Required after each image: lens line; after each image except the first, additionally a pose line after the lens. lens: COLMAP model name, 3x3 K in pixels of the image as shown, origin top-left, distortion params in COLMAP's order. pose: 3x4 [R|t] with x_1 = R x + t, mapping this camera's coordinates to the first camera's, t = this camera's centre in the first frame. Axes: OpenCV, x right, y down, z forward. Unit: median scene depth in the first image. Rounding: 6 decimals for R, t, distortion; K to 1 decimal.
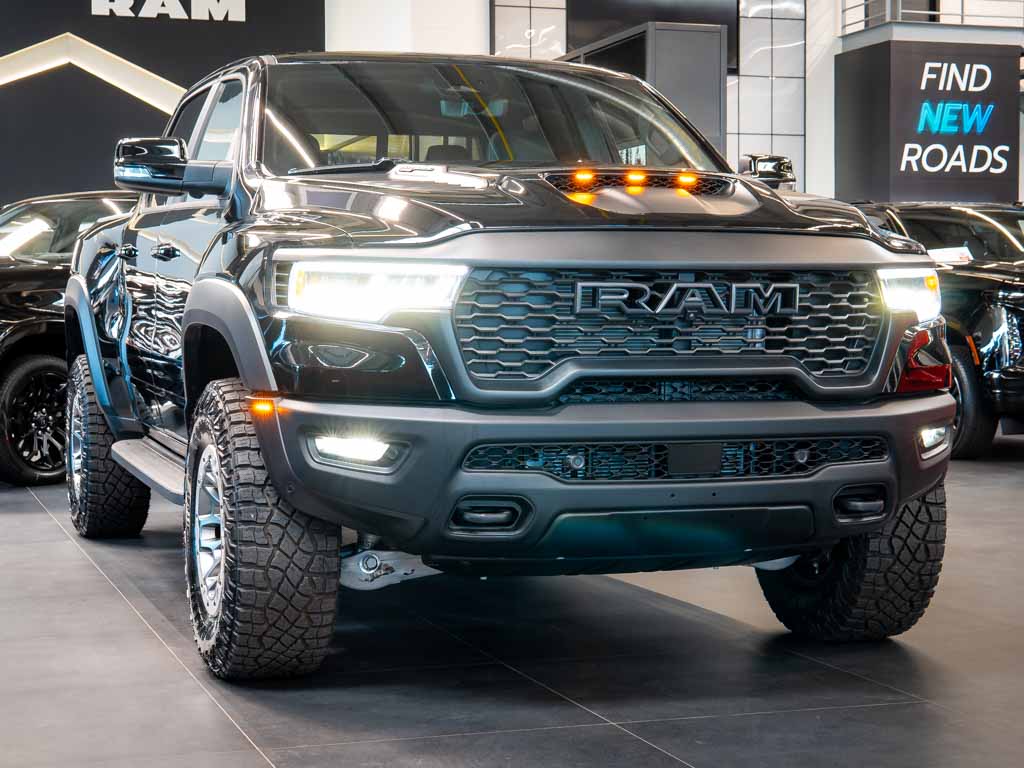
lens RADIAL K [[1331.4, 0, 512.0], [0, 1331.4, 434.2], [0, 0, 1]] dist [0.013206, 0.037395]
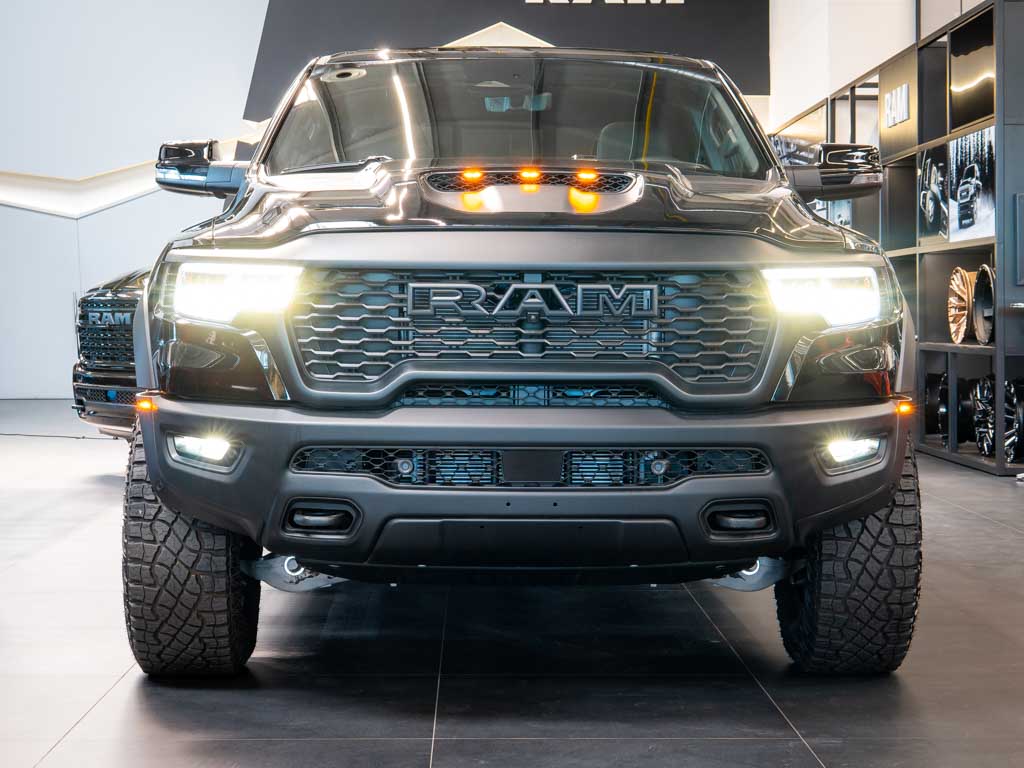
lens RADIAL K [[1415.7, 0, 512.0], [0, 1415.7, 384.0], [0, 0, 1]] dist [0.020286, 0.021860]
pose [[0.979845, 0.015050, -0.199190, 0.300765], [-0.022982, 0.999030, -0.037565, -0.002027], [0.198431, 0.041386, 0.979241, -0.004455]]
